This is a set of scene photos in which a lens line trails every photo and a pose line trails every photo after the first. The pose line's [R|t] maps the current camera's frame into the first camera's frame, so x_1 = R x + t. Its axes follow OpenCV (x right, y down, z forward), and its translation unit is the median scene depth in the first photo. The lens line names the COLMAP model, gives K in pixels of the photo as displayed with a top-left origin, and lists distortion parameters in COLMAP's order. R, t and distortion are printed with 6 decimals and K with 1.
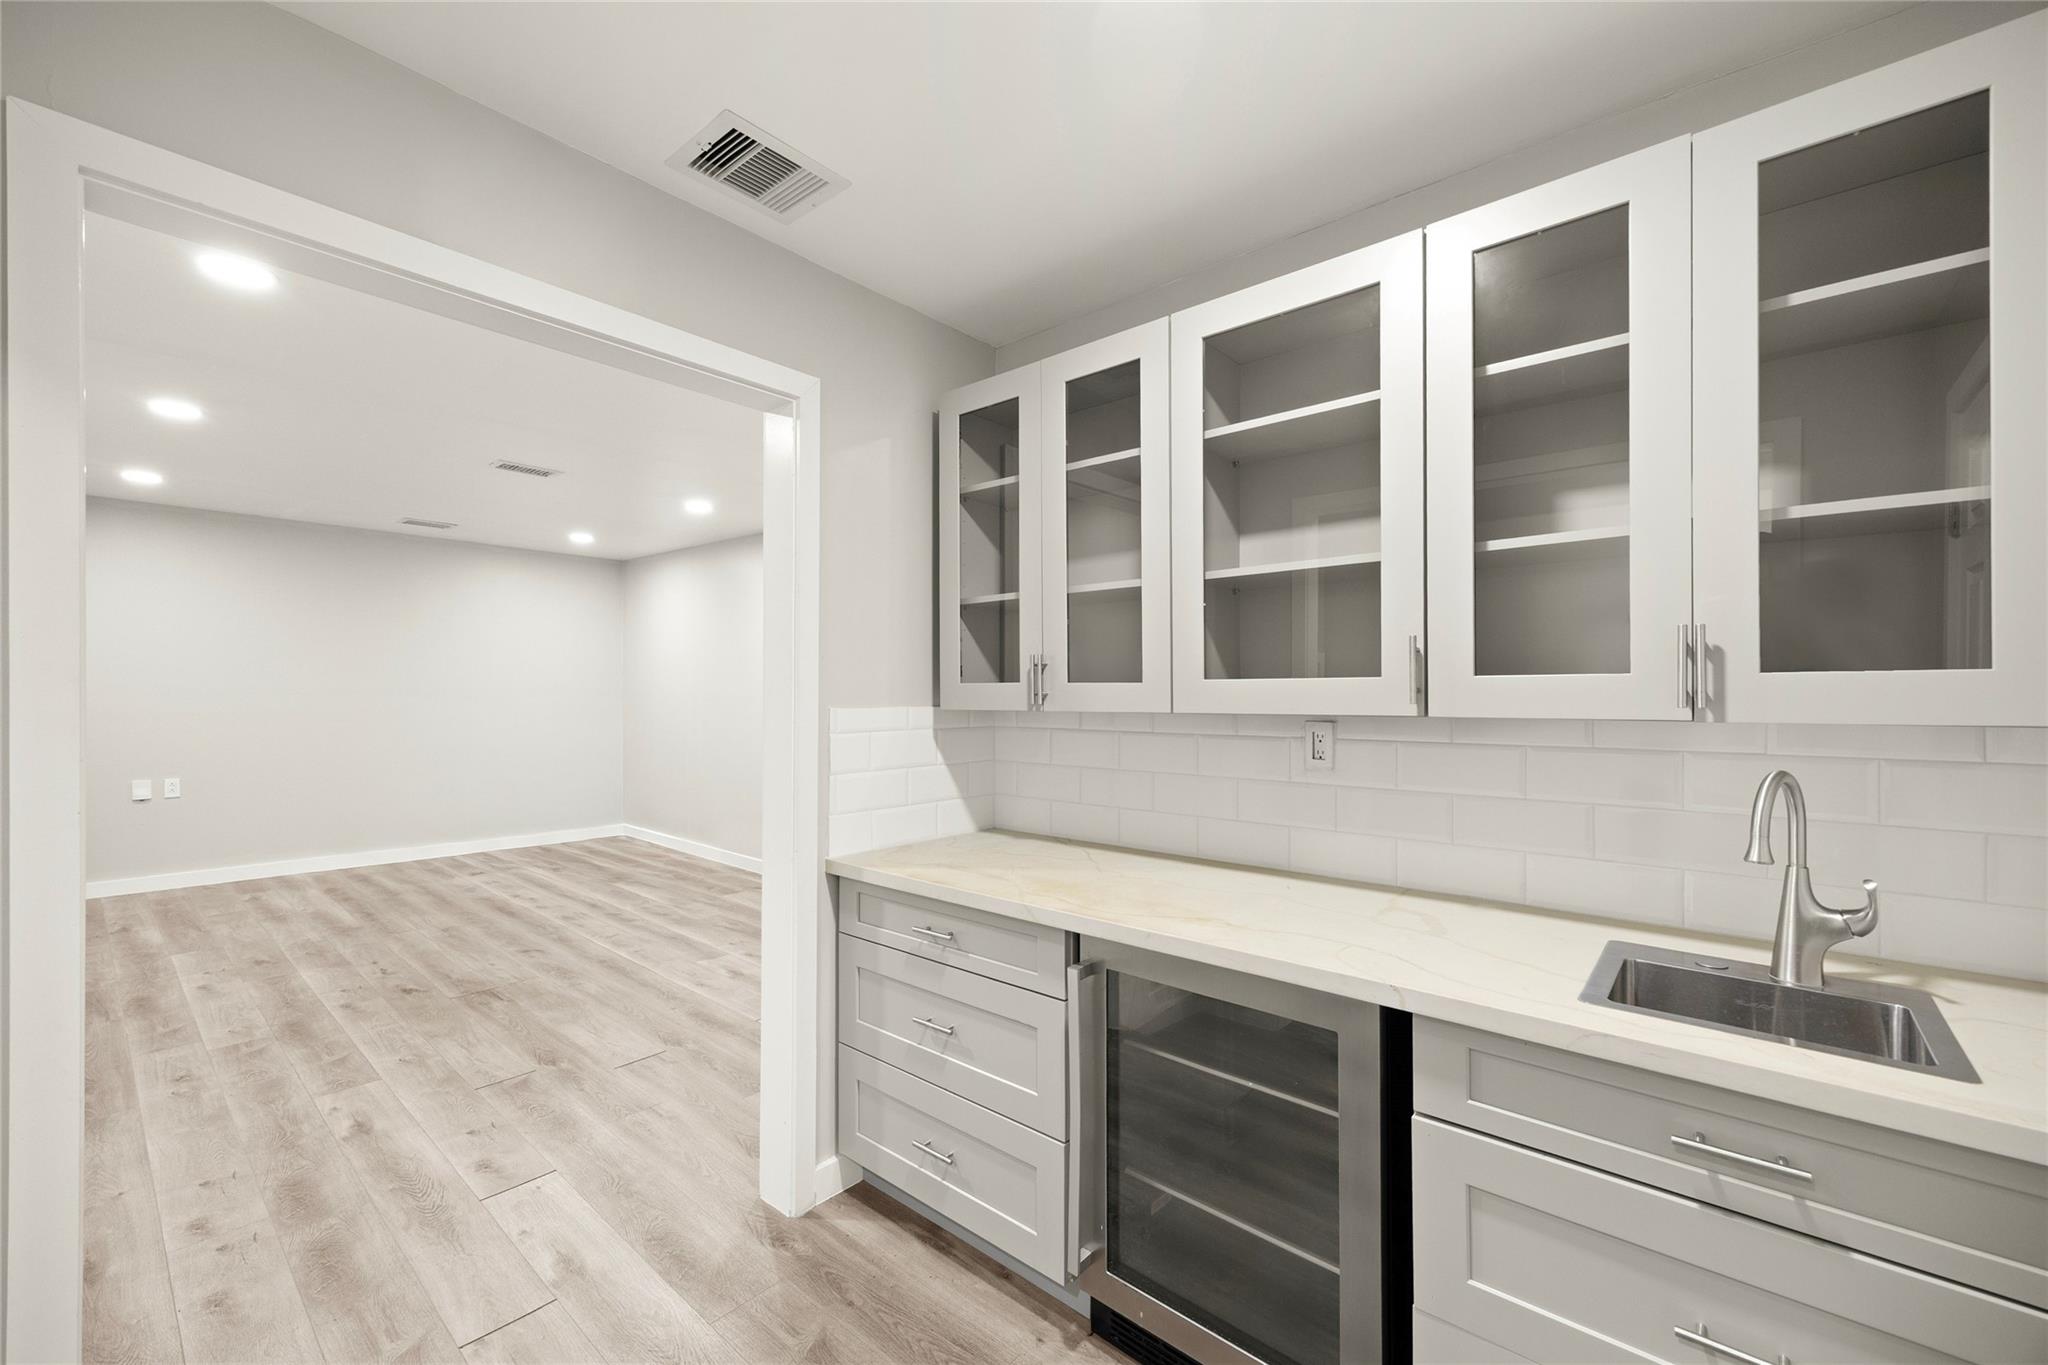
lens RADIAL K [[817.6, 0, 1024.6], [0, 817.6, 688.8], [0, 0, 1]] dist [0.012647, -0.001024]
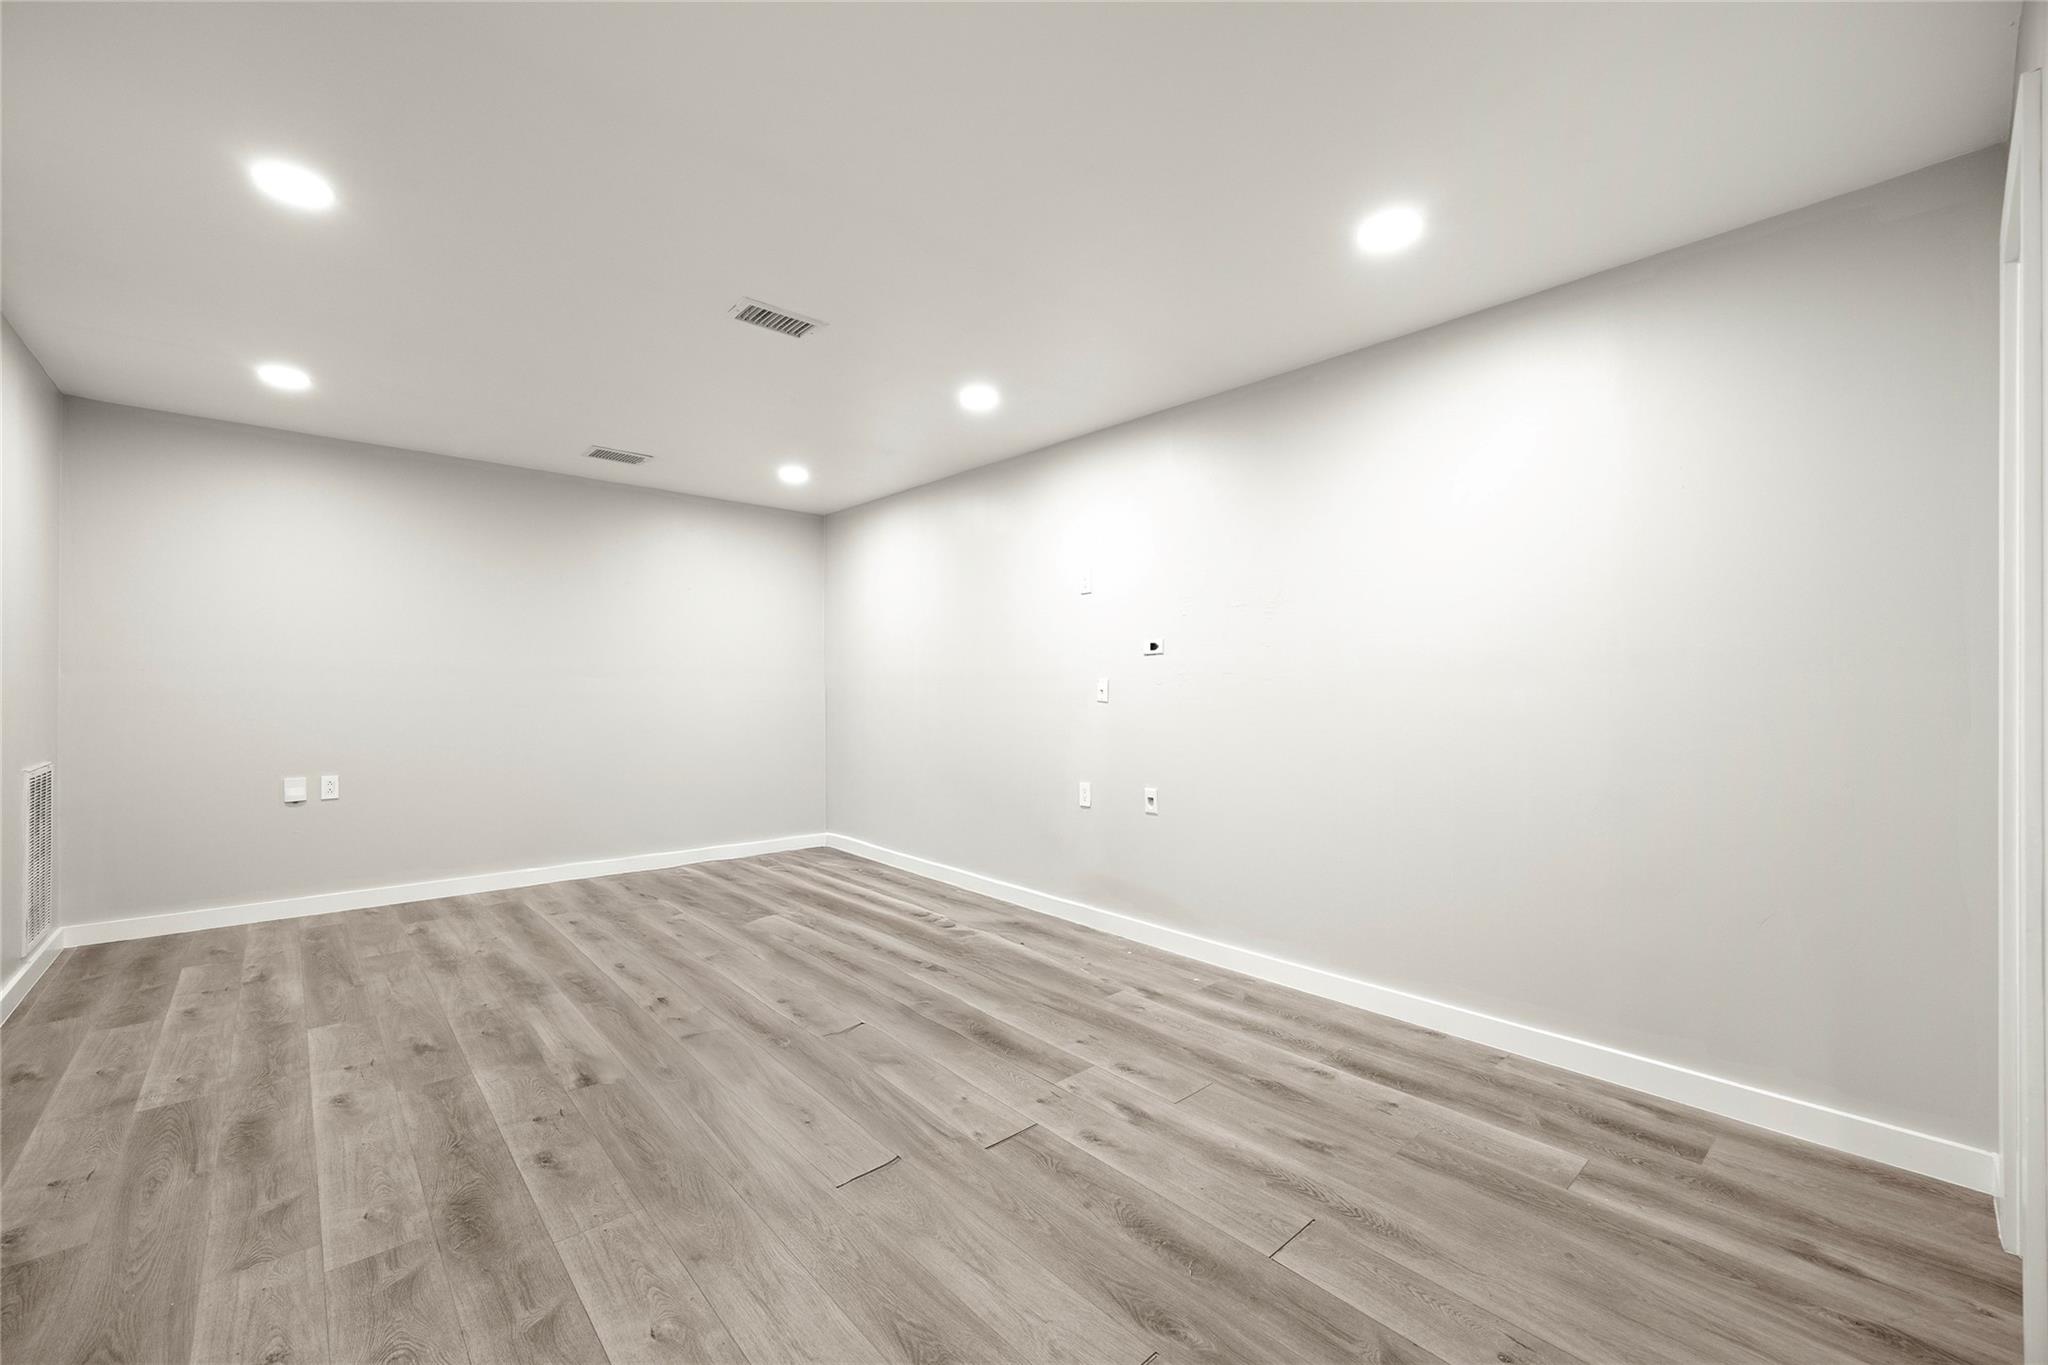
lens RADIAL K [[817.6, 0, 1026.1], [0, 817.6, 680.7], [0, 0, 1]] dist [0.012647, -0.001024]
pose [[0.992024, -0.006773, -0.125871, -0.333788], [0.005318, 0.999915, -0.011891, 0.038220], [0.125941, 0.011127, 0.991975, 0.375037]]
